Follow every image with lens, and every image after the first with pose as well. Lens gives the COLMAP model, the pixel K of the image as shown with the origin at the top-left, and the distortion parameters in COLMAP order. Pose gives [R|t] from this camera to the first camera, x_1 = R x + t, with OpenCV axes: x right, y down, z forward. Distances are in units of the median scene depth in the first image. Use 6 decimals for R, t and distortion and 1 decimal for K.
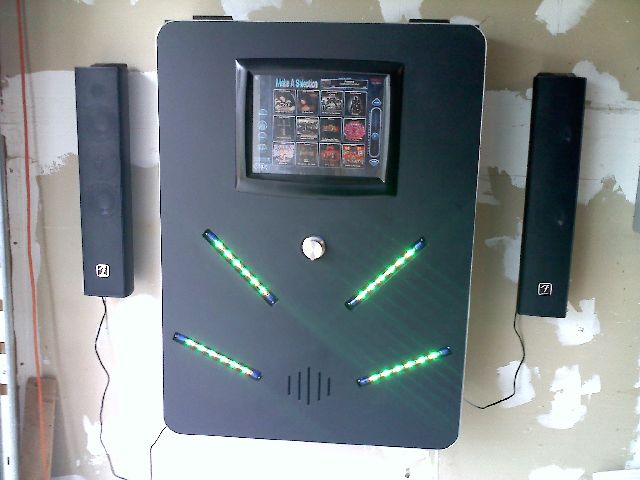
lens RADIAL K [[755.4, 0, 314.0], [0, 755.4, 237.5], [0, 0, 1]] dist [-0.022517, 0.000000]
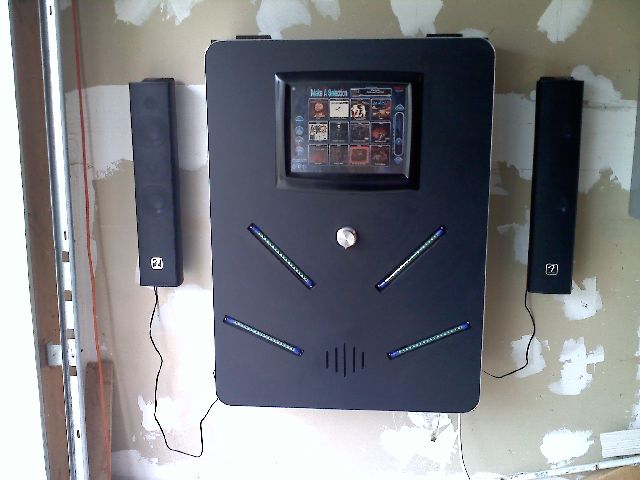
lens RADIAL K [[755.4, 0, 322.6], [0, 755.4, 236.4], [0, 0, 1]] dist [-0.022517, 0.000000]
pose [[0.999661, -0.026032, 0.001030, -0.035329], [0.026031, 0.999661, 0.000950, 0.009774], [-0.001054, -0.000923, 0.999999, -0.124724]]
